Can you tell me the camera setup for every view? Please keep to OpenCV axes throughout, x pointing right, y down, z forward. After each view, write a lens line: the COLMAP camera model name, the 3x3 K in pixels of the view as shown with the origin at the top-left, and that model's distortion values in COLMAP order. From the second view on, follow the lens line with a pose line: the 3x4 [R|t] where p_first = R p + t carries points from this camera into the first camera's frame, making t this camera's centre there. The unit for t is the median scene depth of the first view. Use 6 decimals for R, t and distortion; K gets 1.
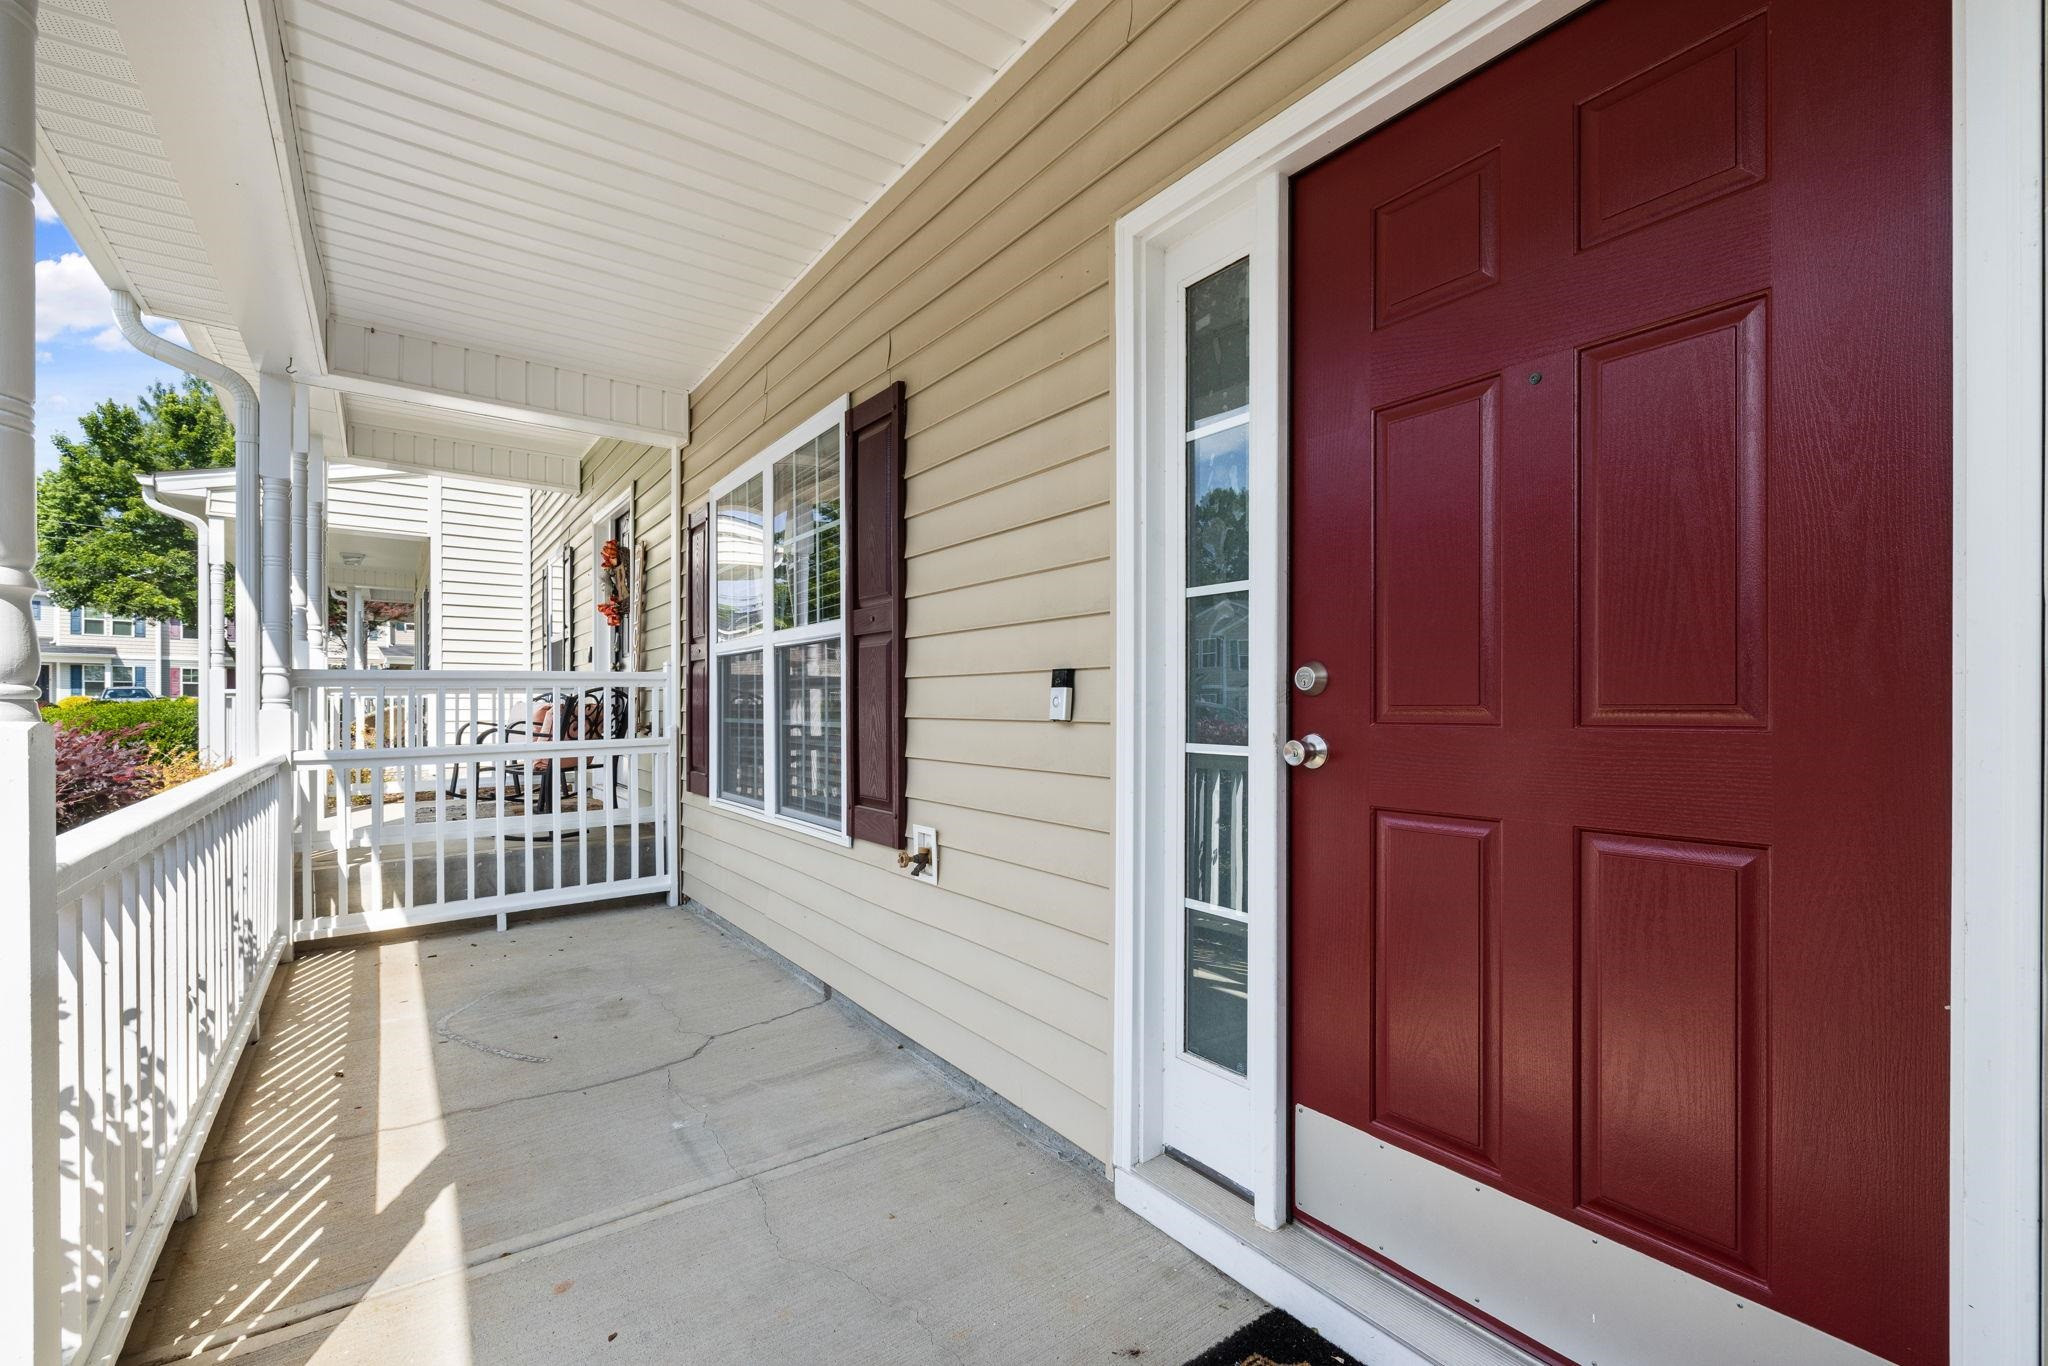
lens RADIAL K [[865.1, 0, 1015.6], [0, 865.1, 710.3], [0, 0, 1]] dist [0.012971, -0.000162]
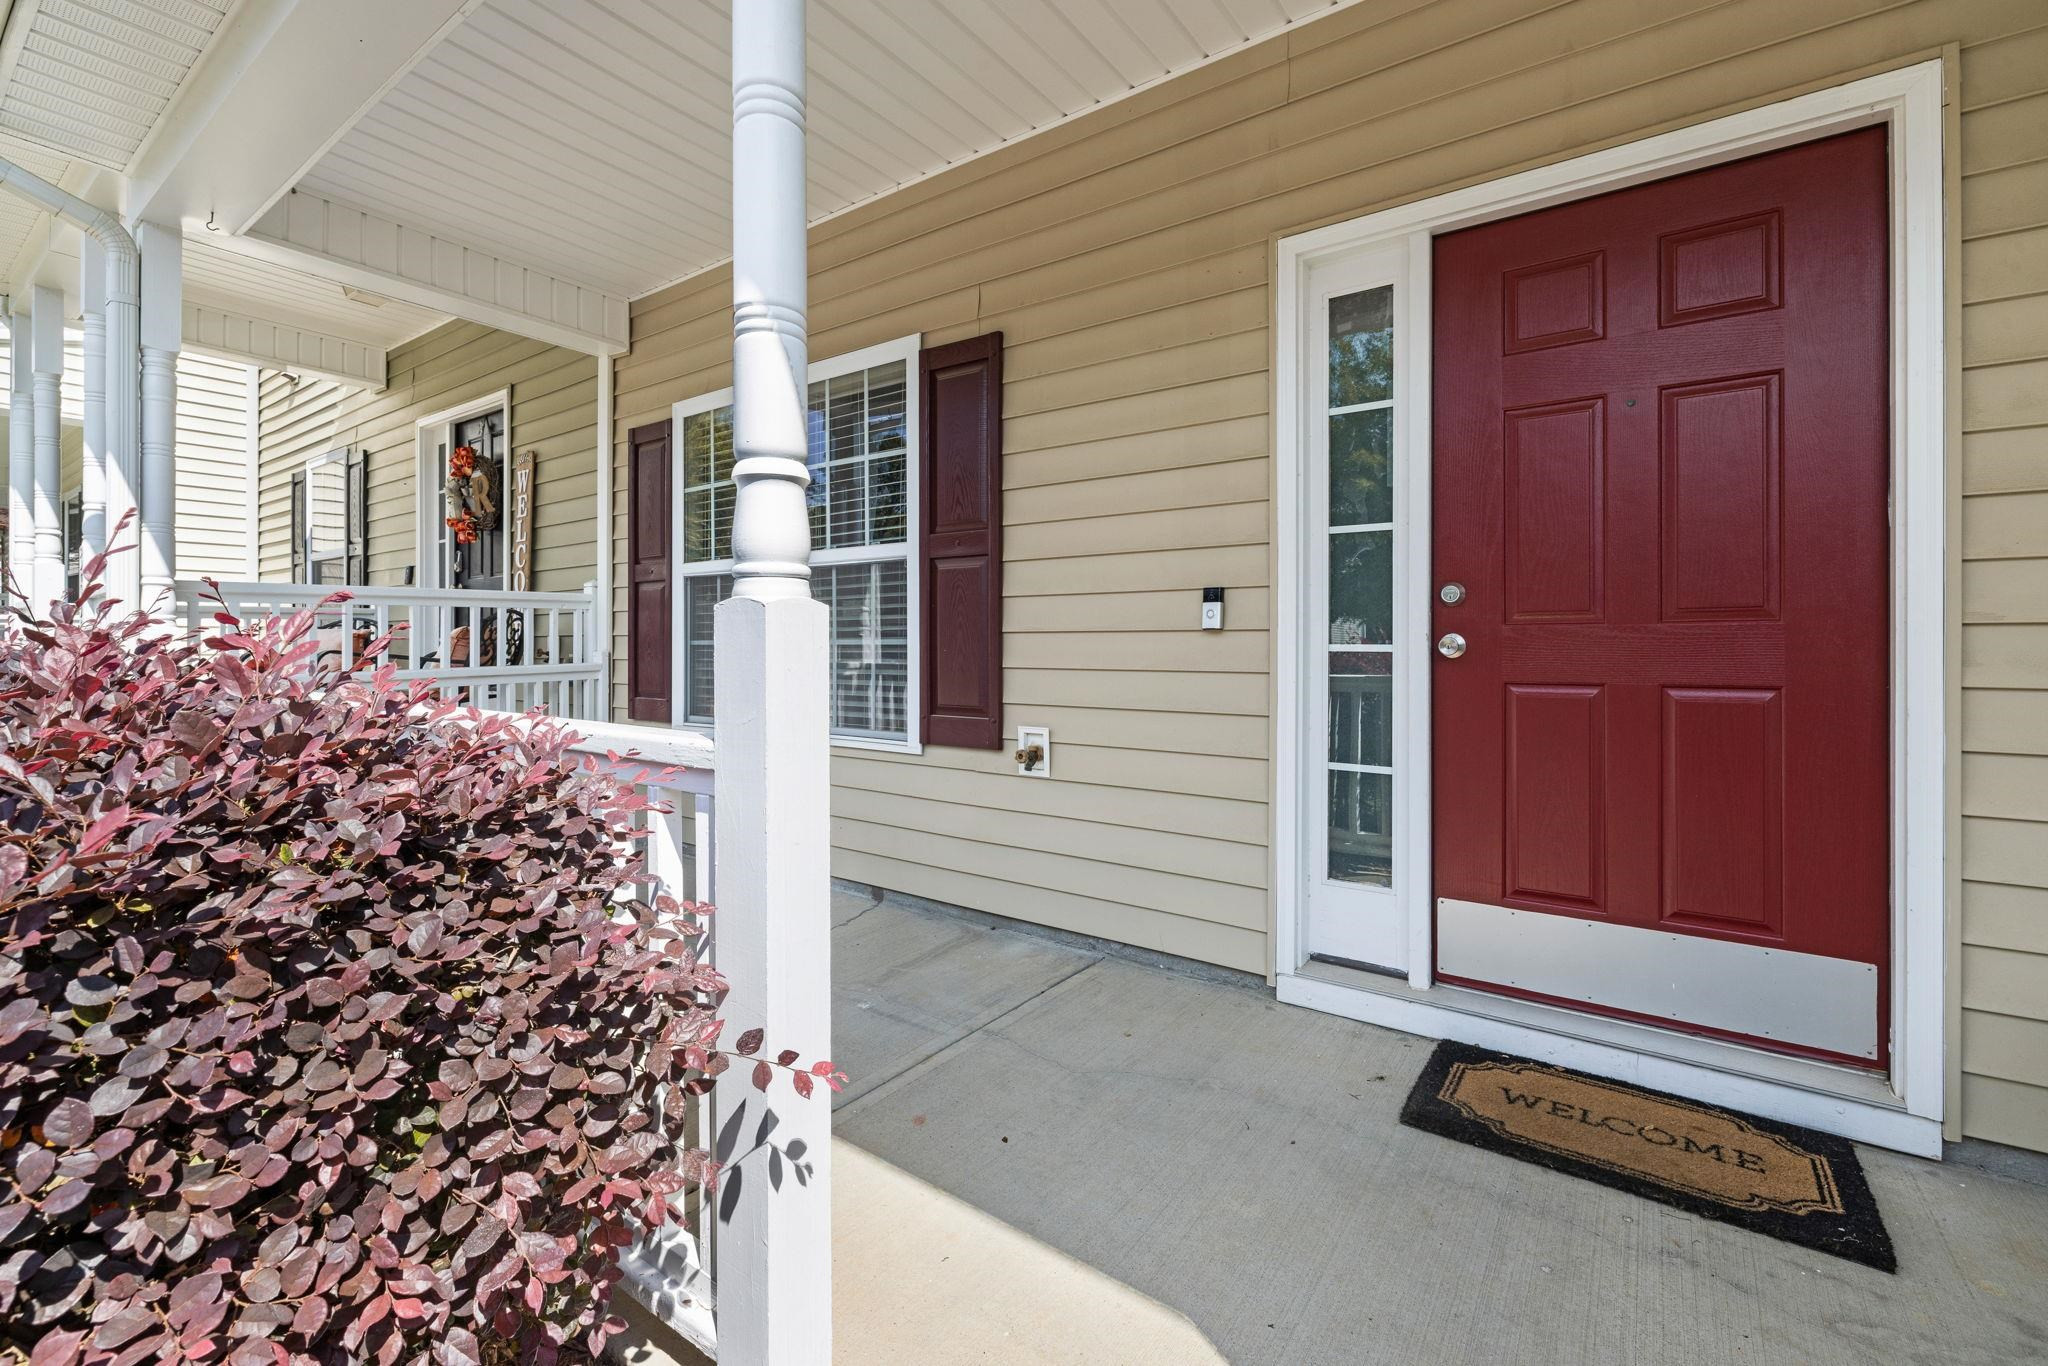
lens RADIAL K [[865.2, 0, 1017.5], [0, 865.2, 650.5], [0, 0, 1]] dist [0.001692, -0.002428]
pose [[0.948009, -0.002979, 0.318231, -0.636376], [0.002290, 0.999994, 0.002540, 0.040448], [-0.318237, -0.001679, 0.948010, -0.090045]]
